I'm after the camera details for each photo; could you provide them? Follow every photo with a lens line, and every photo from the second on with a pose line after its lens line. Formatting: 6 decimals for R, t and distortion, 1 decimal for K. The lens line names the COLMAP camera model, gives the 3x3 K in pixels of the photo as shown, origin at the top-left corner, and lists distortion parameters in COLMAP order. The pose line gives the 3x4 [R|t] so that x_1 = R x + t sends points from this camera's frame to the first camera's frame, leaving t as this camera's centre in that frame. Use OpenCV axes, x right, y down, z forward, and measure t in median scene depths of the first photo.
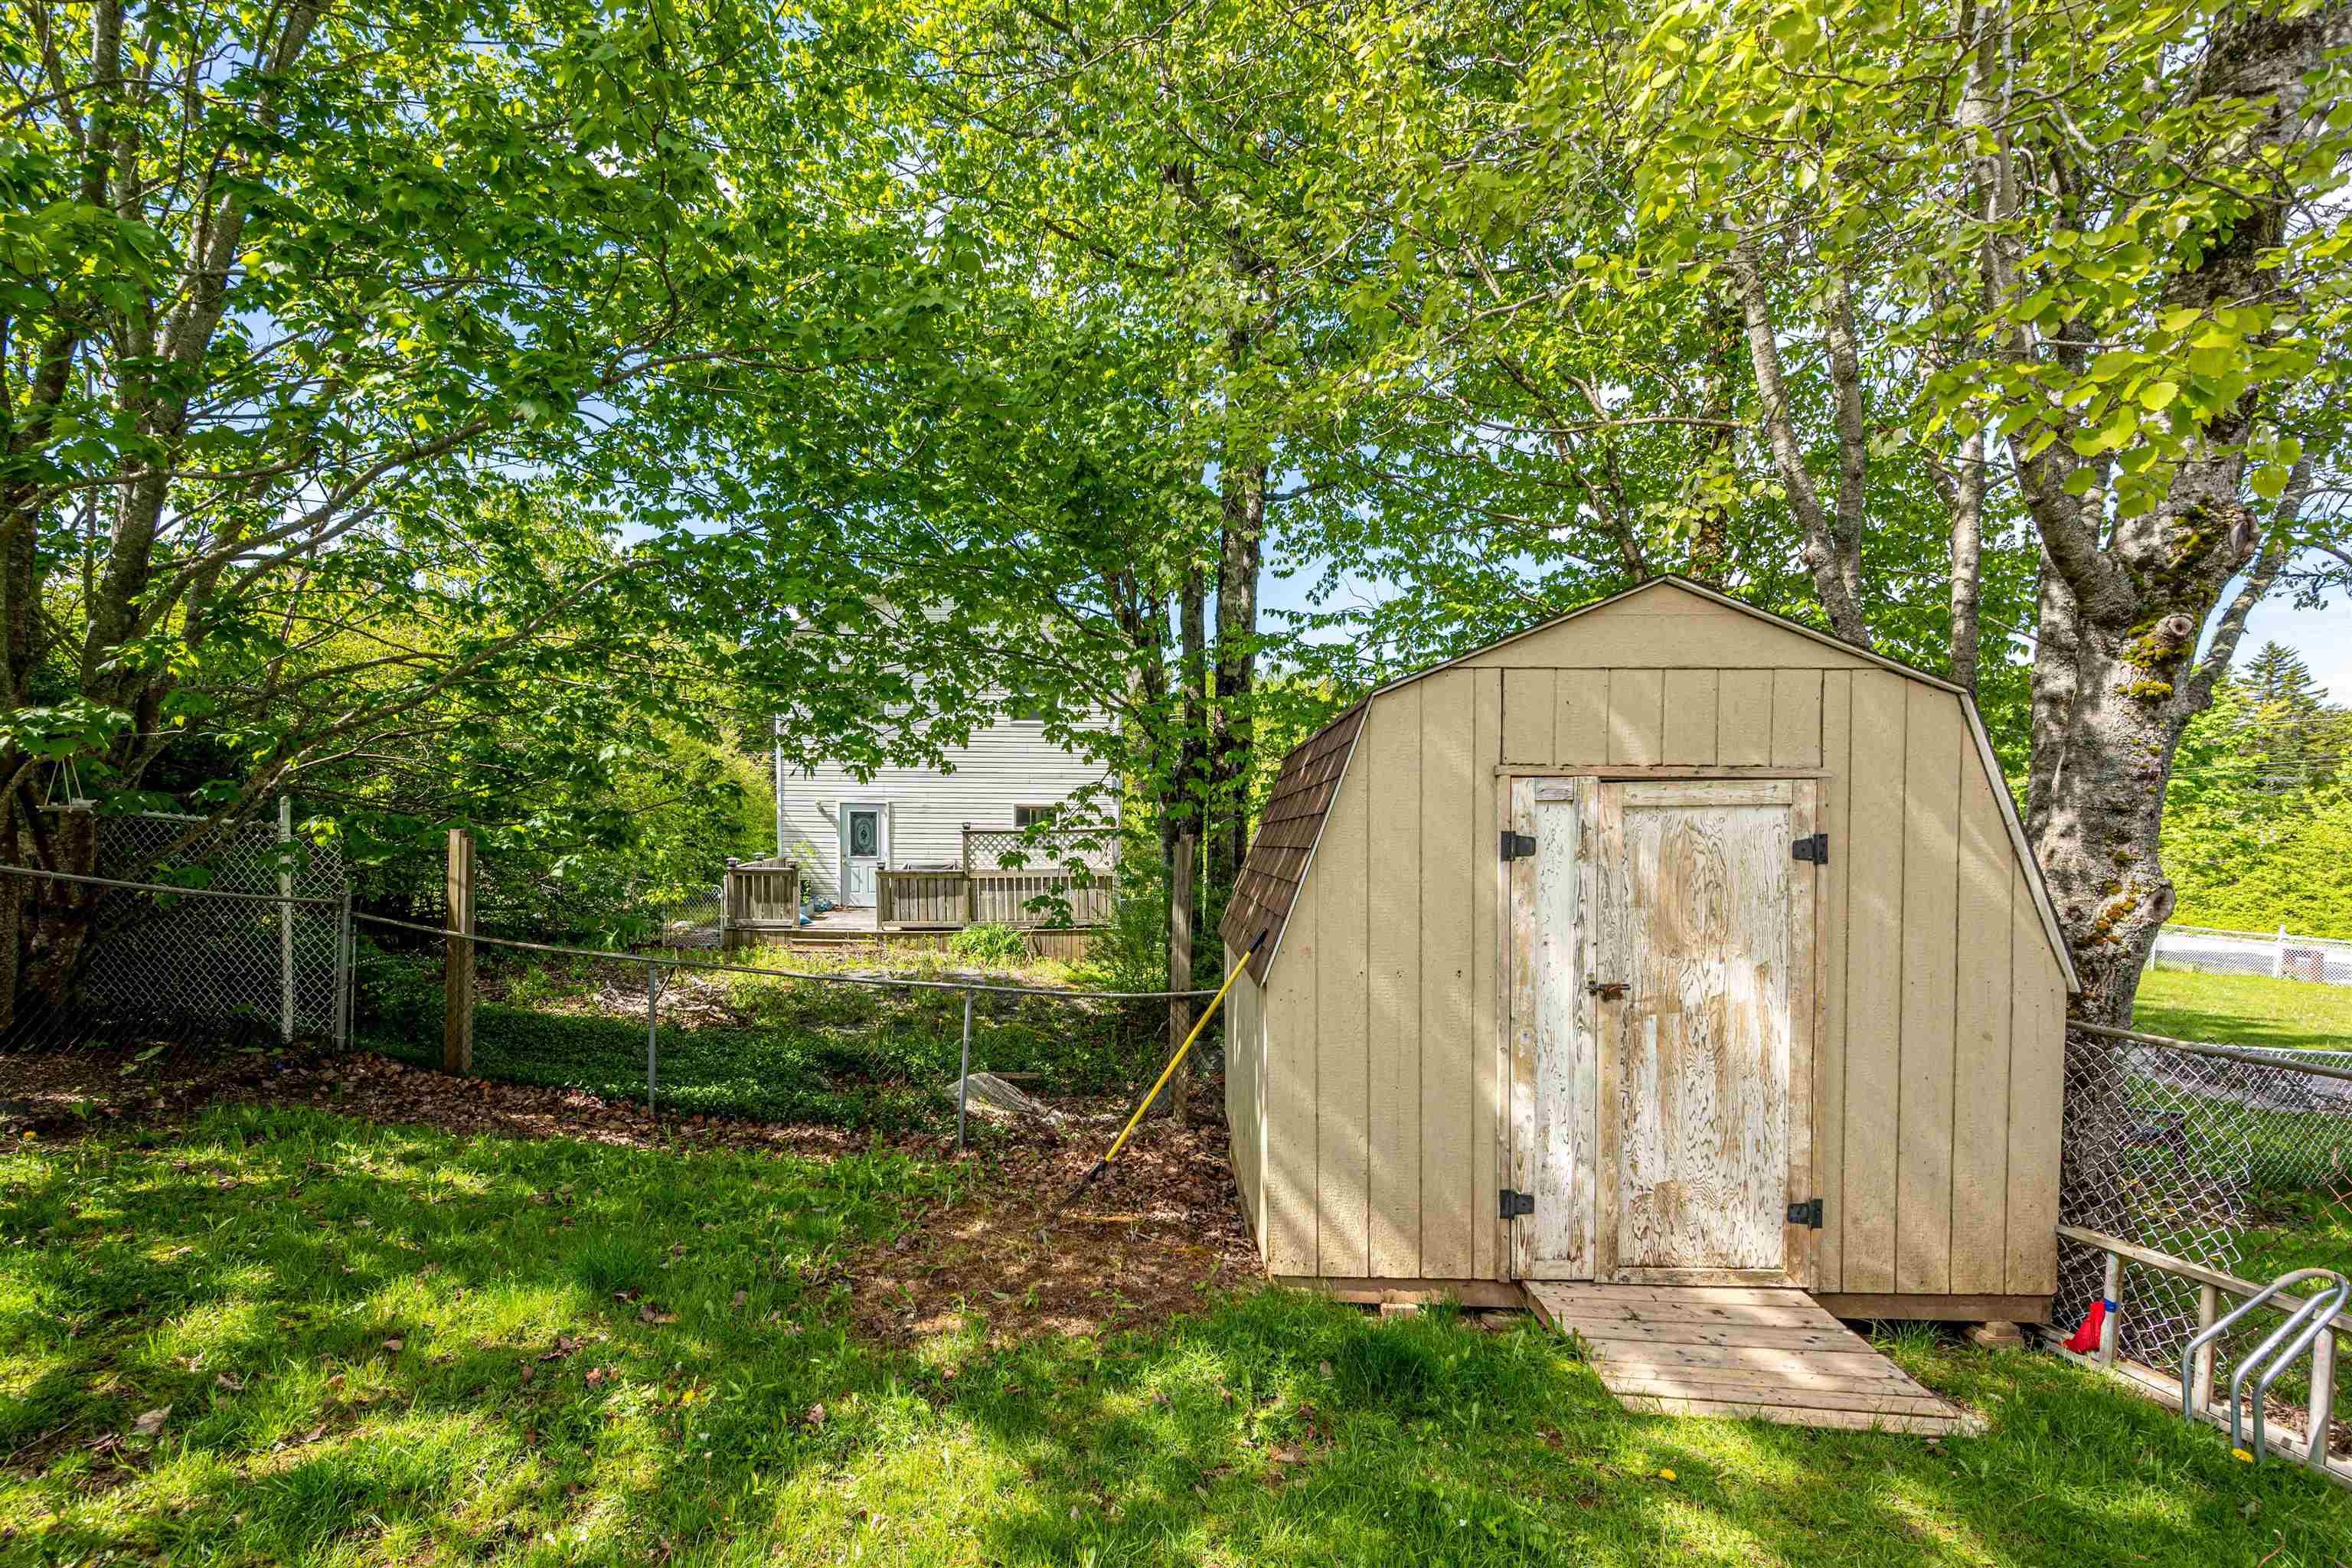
lens RADIAL K [[953.6, 0, 1072.1], [0, 953.6, 857.9], [0, 0, 1]] dist [0.000258, 0.000245]
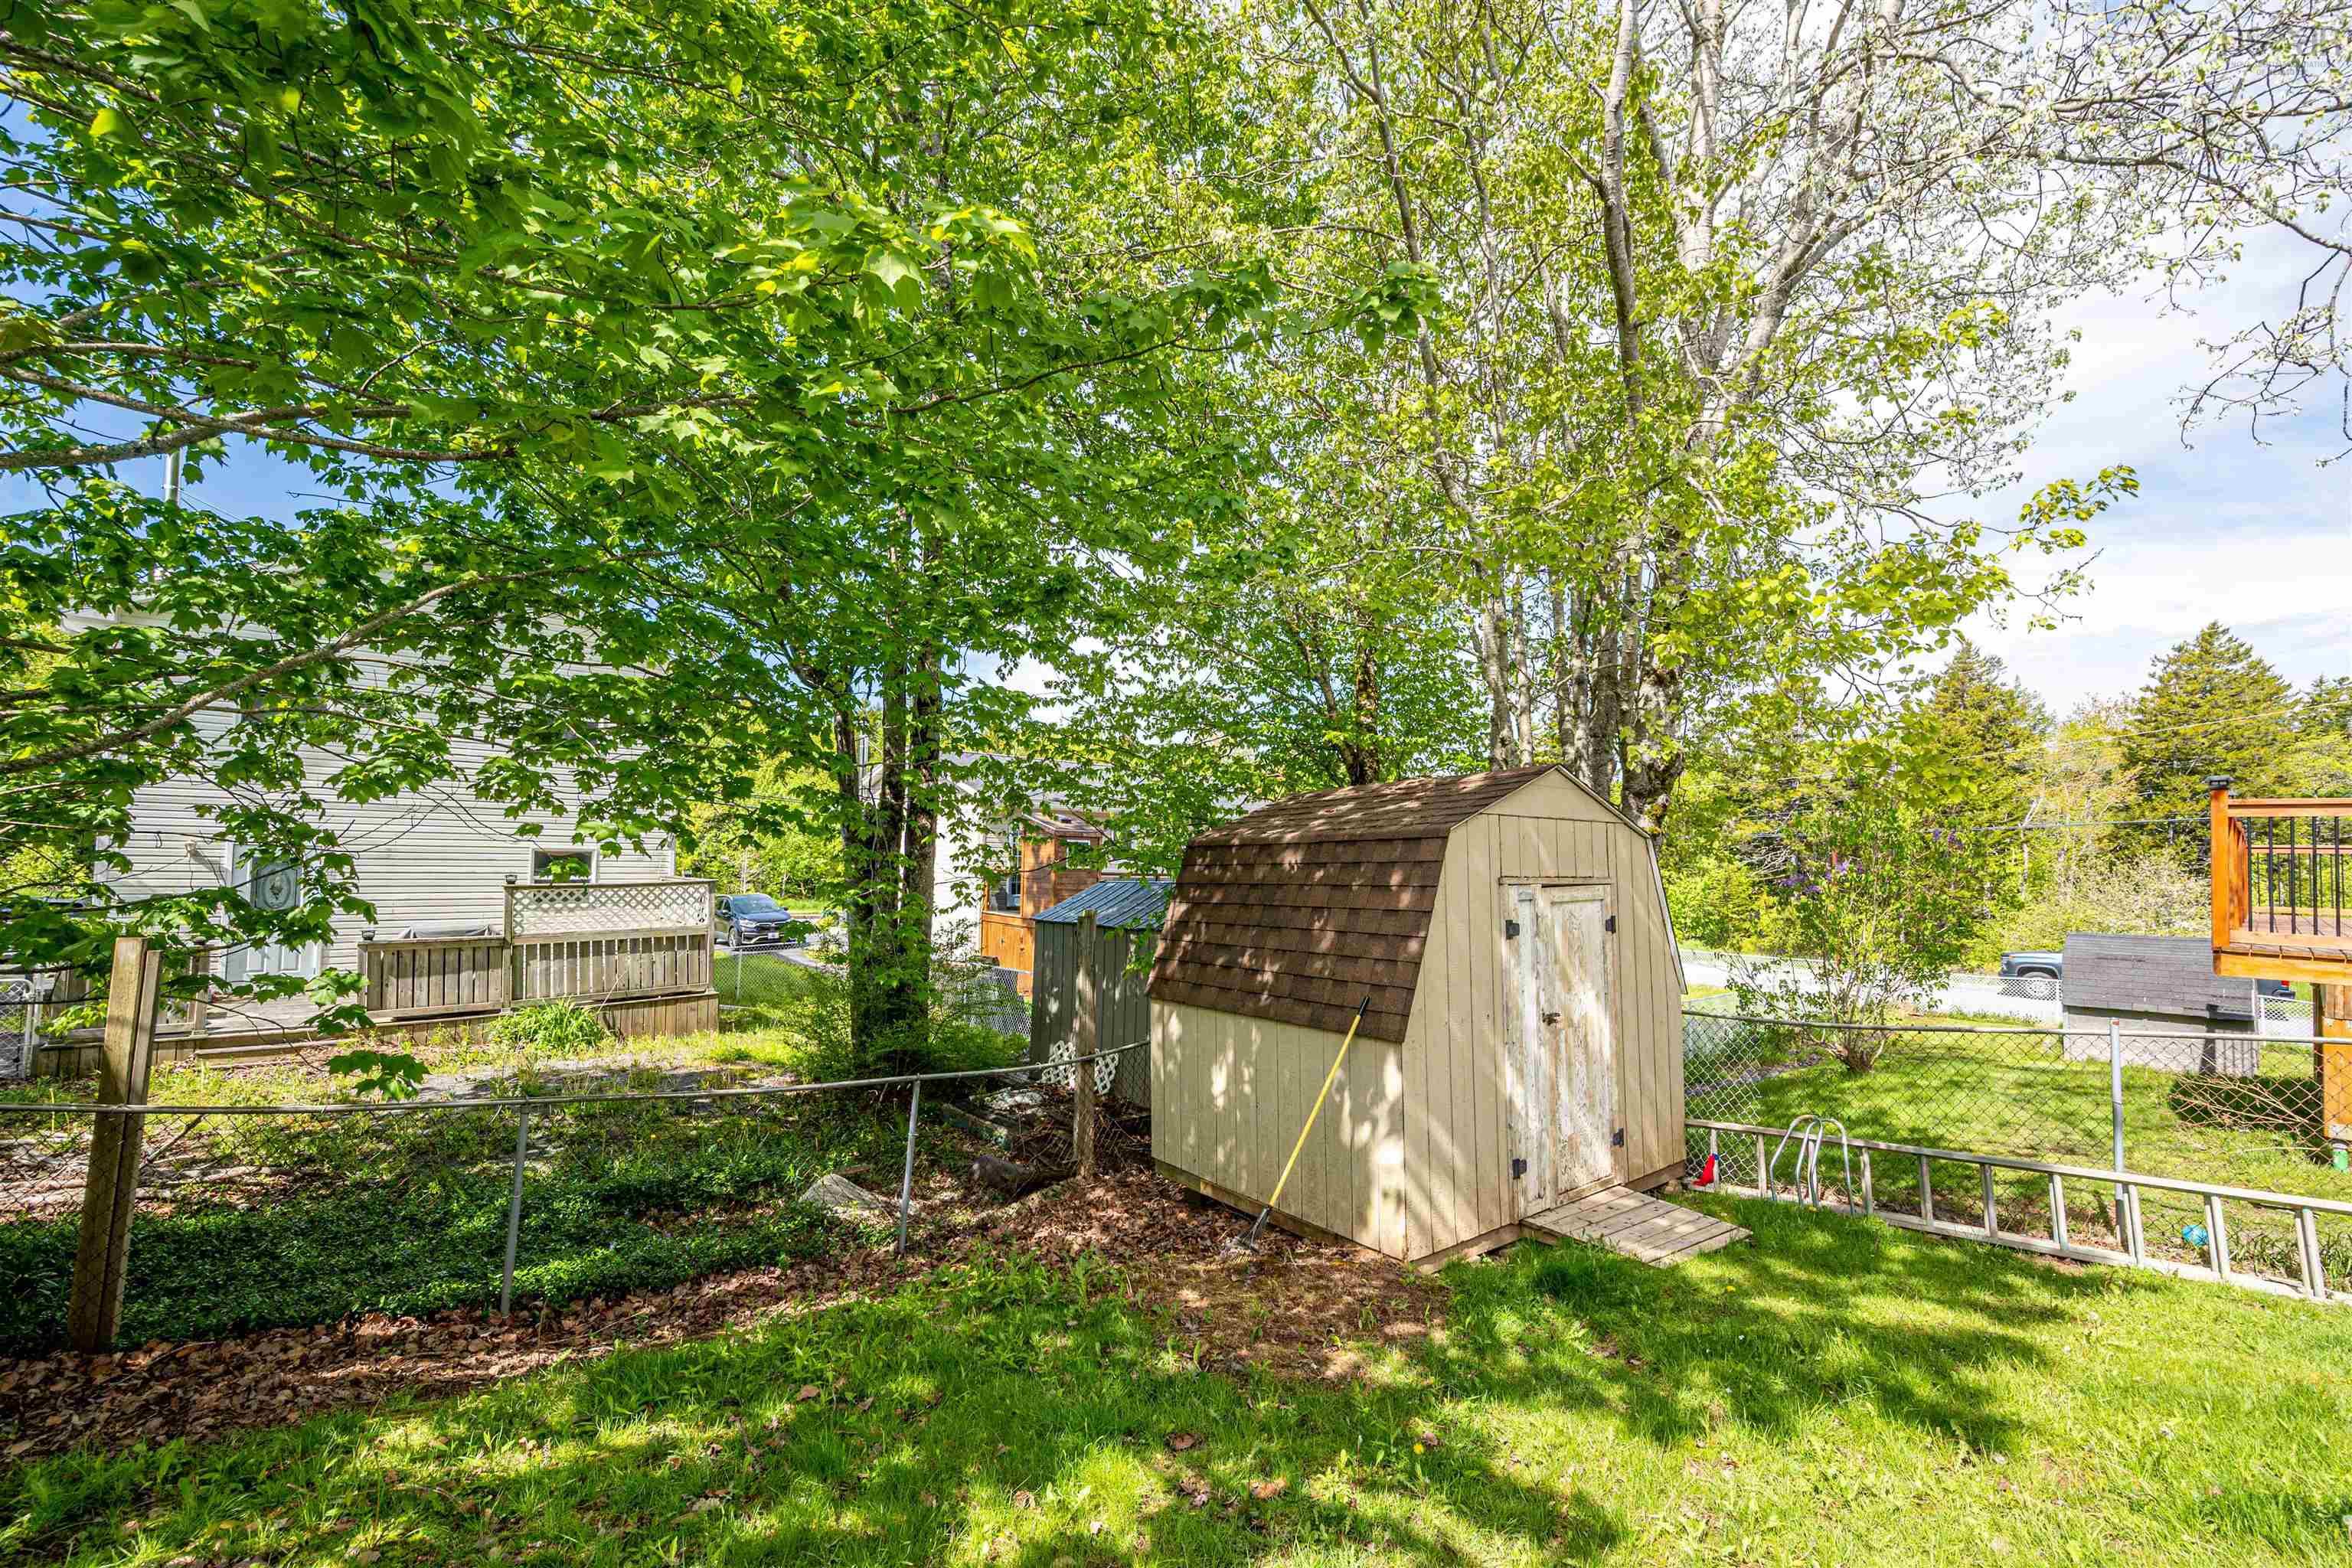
lens RADIAL K [[948.2, 0, 1193.3], [0, 948.2, 802.8], [0, 0, 1]] dist [0.001137, 0.000537]
pose [[0.767733, 0.043187, 0.639312, -0.923274], [0.016973, 0.996005, -0.087665, -0.090534], [-0.640545, 0.078154, 0.763934, 0.137983]]
